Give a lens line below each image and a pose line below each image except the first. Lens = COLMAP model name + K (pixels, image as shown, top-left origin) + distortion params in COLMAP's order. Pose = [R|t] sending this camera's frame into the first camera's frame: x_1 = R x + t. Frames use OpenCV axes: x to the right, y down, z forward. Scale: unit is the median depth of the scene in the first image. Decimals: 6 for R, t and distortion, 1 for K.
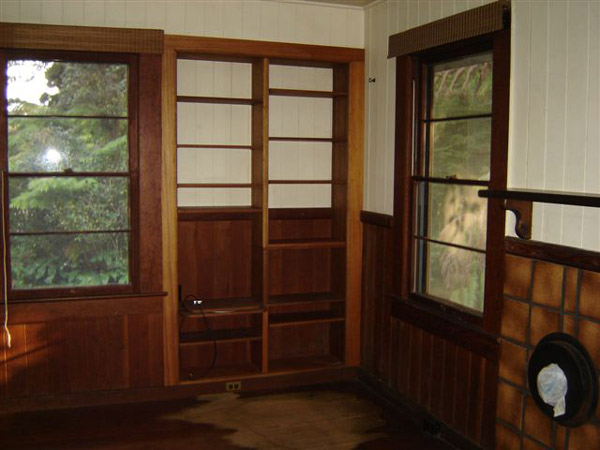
lens RADIAL K [[681.5, 0, 300.4], [0, 681.5, 223.1], [0, 0, 1]] dist [-0.124466, 0.000000]
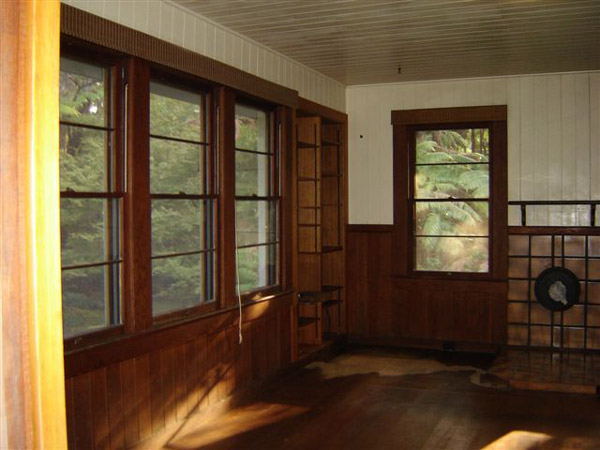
lens RADIAL K [[681.5, 0, 298.7], [0, 681.5, 224.7], [0, 0, 1]] dist [-0.124466, 0.000000]
pose [[0.676109, -0.027285, 0.736296, -1.579982], [0.080978, 0.996012, -0.037449, 0.042169], [-0.732338, 0.084943, 0.675622, 0.142181]]
